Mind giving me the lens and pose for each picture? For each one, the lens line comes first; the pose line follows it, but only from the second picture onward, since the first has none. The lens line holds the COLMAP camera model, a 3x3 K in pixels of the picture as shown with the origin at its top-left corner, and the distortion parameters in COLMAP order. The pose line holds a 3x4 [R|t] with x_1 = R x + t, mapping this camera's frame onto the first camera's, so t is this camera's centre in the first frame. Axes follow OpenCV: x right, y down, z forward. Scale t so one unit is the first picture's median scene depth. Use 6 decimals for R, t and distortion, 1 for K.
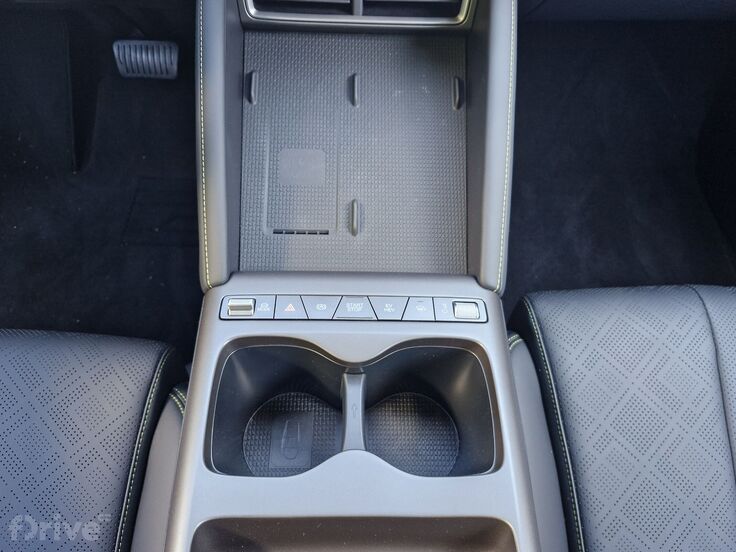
lens RADIAL K [[601.7, 0, 368.0], [0, 601.7, 276.0], [0, 0, 1]] dist [0.147717, -0.325847]
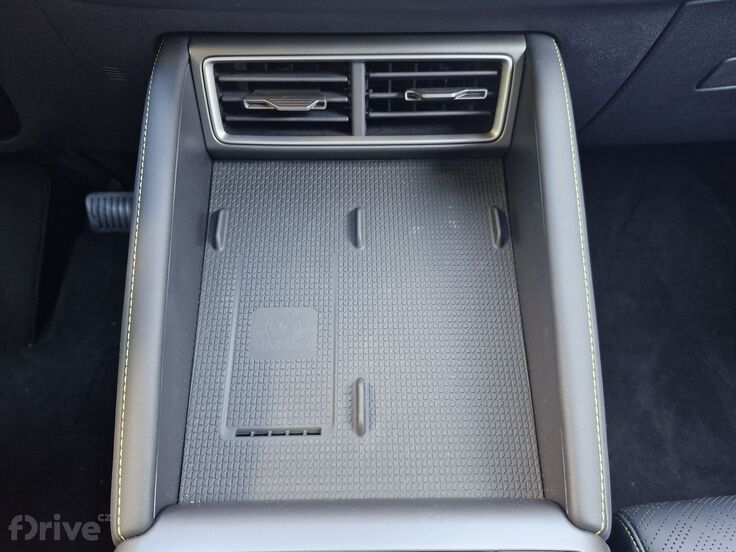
lens RADIAL K [[490.2, 0, 368.0], [0, 490.2, 276.0], [0, 0, 1]] dist [0.035066, 0.000125]
pose [[0.998699, -0.033805, -0.038178, 0.011444], [0.022874, 0.966116, -0.257093, -0.096857], [0.045575, 0.255885, 0.965632, 0.446470]]
